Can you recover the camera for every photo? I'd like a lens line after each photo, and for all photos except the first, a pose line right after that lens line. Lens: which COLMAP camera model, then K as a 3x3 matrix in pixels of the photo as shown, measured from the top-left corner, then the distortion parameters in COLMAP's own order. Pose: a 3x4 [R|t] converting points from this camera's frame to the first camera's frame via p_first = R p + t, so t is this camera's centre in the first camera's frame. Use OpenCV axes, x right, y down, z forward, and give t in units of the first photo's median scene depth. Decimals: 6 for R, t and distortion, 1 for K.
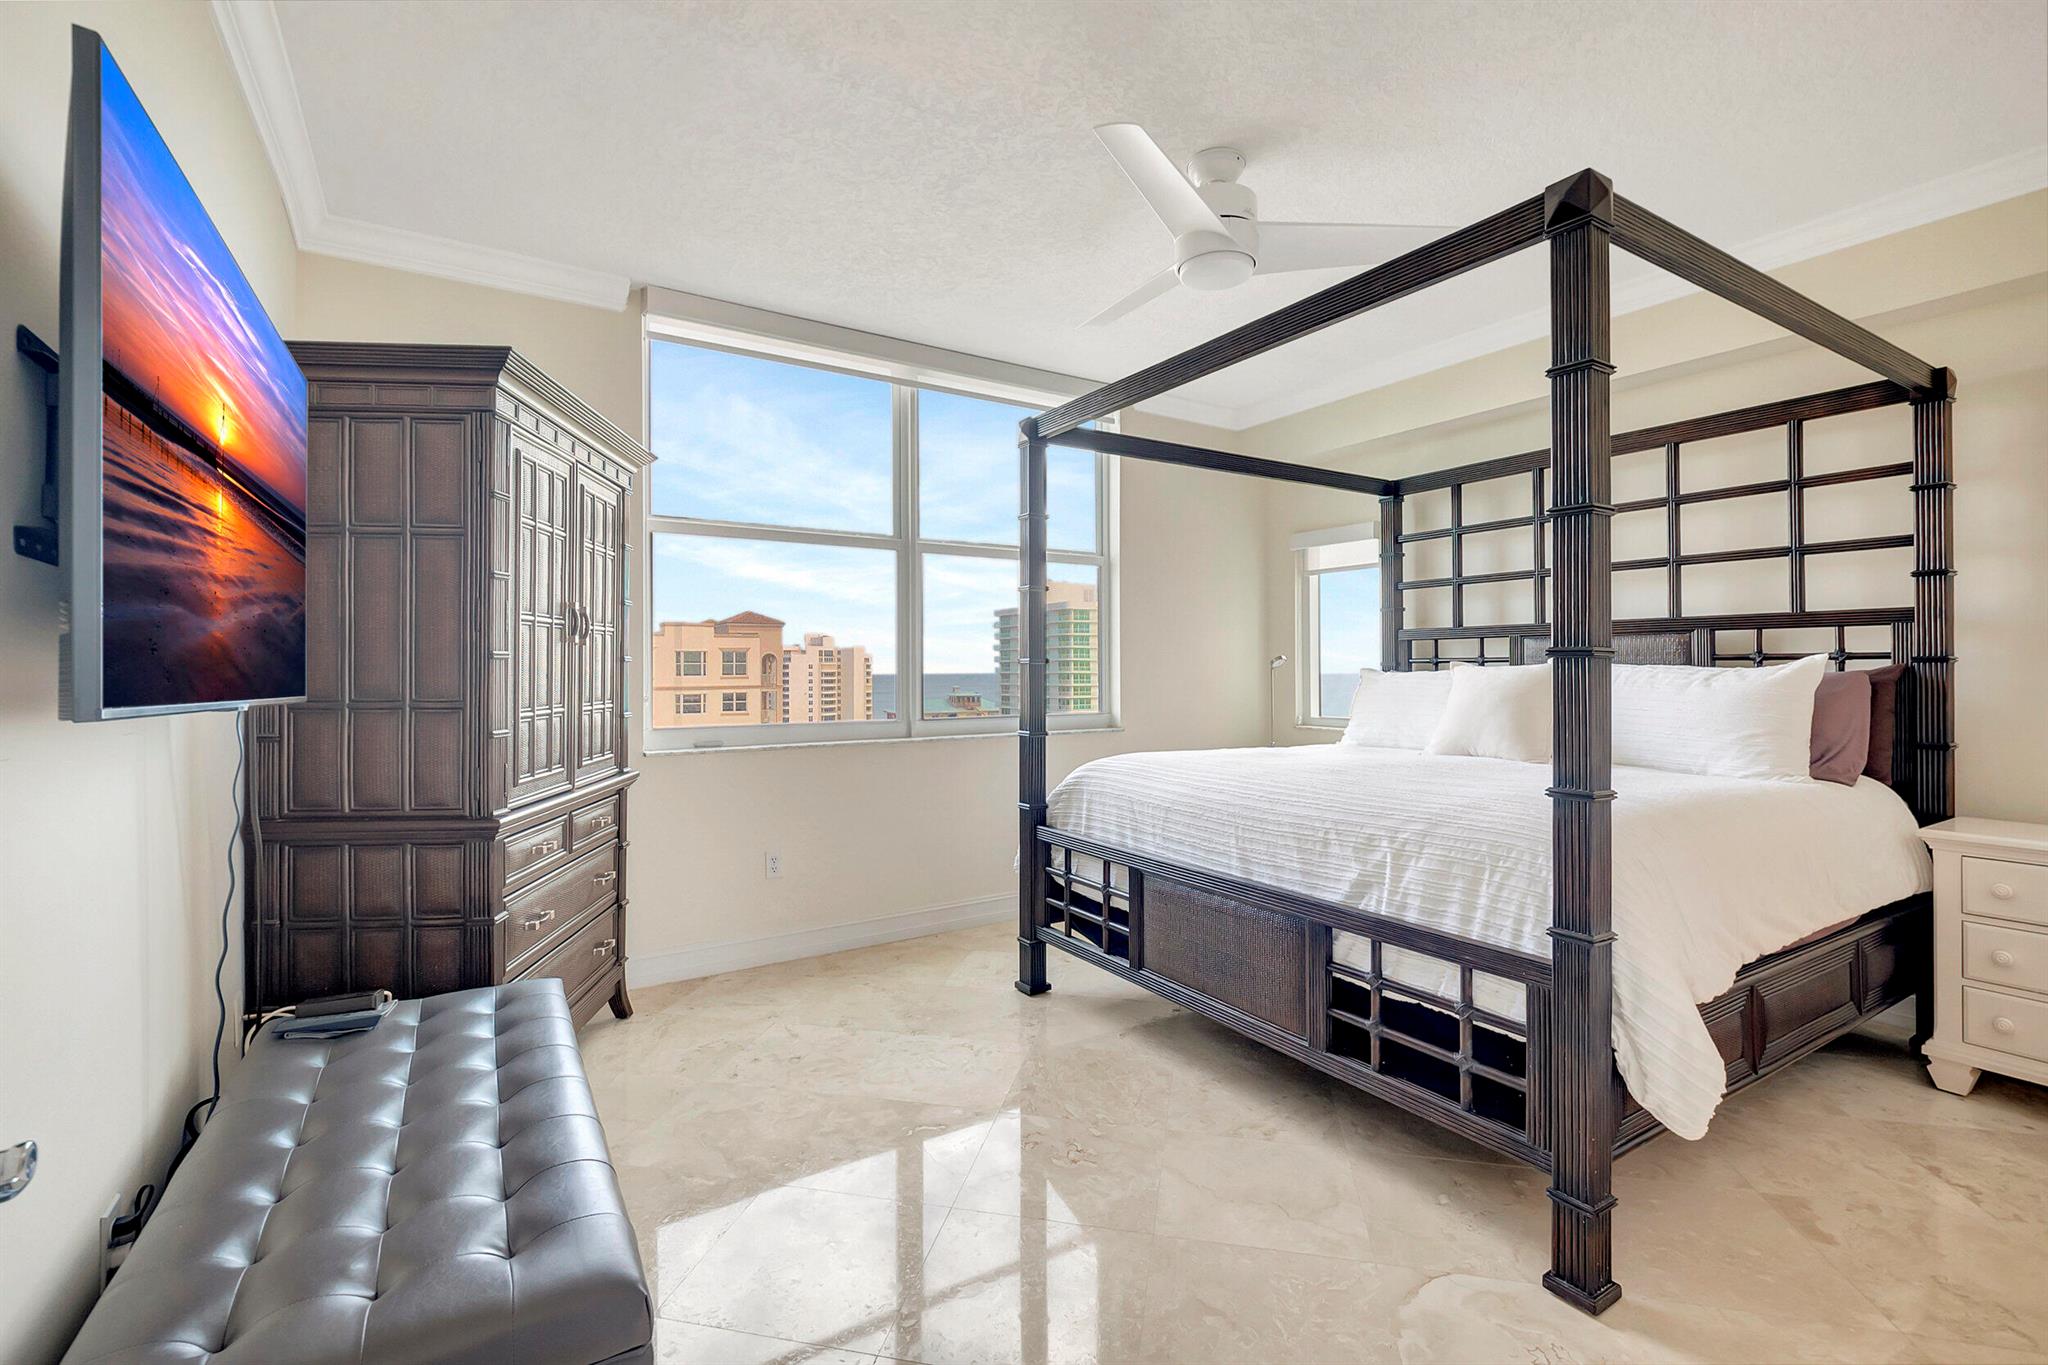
lens RADIAL K [[904.8, 0, 1028.0], [0, 904.8, 663.3], [0, 0, 1]] dist [0.001274, -0.001090]
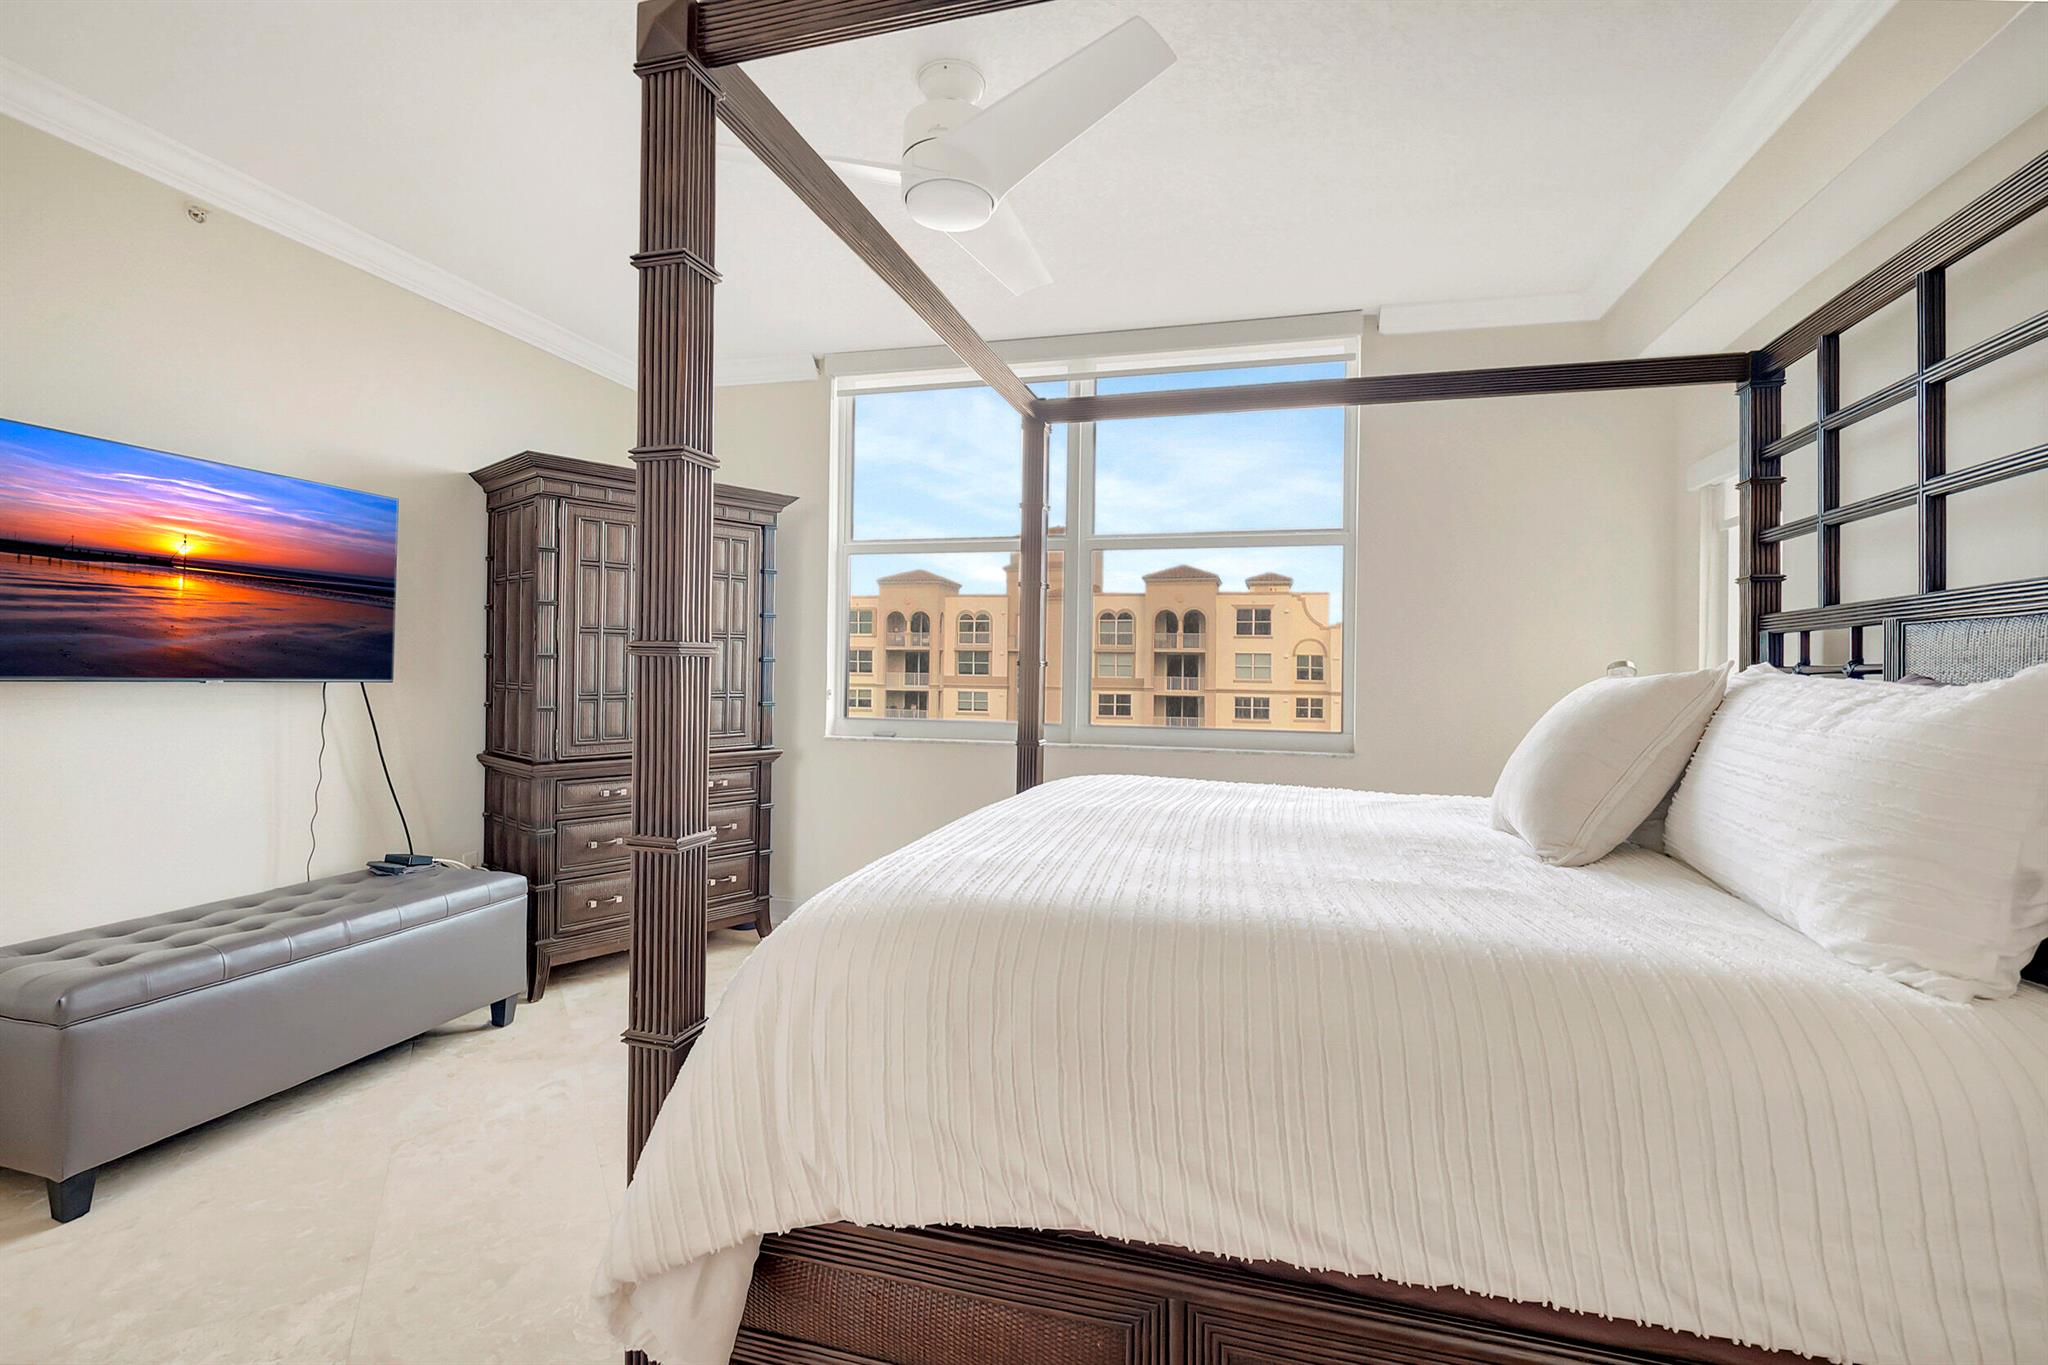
lens RADIAL K [[904.8, 0, 999.8], [0, 904.8, 652.9], [0, 0, 1]] dist [0.001274, -0.001090]
pose [[0.673414, 0.003698, -0.739256, 0.554059], [-0.017192, 0.999795, -0.010660, 0.001325], [0.739066, 0.019888, 0.673340, 0.293327]]
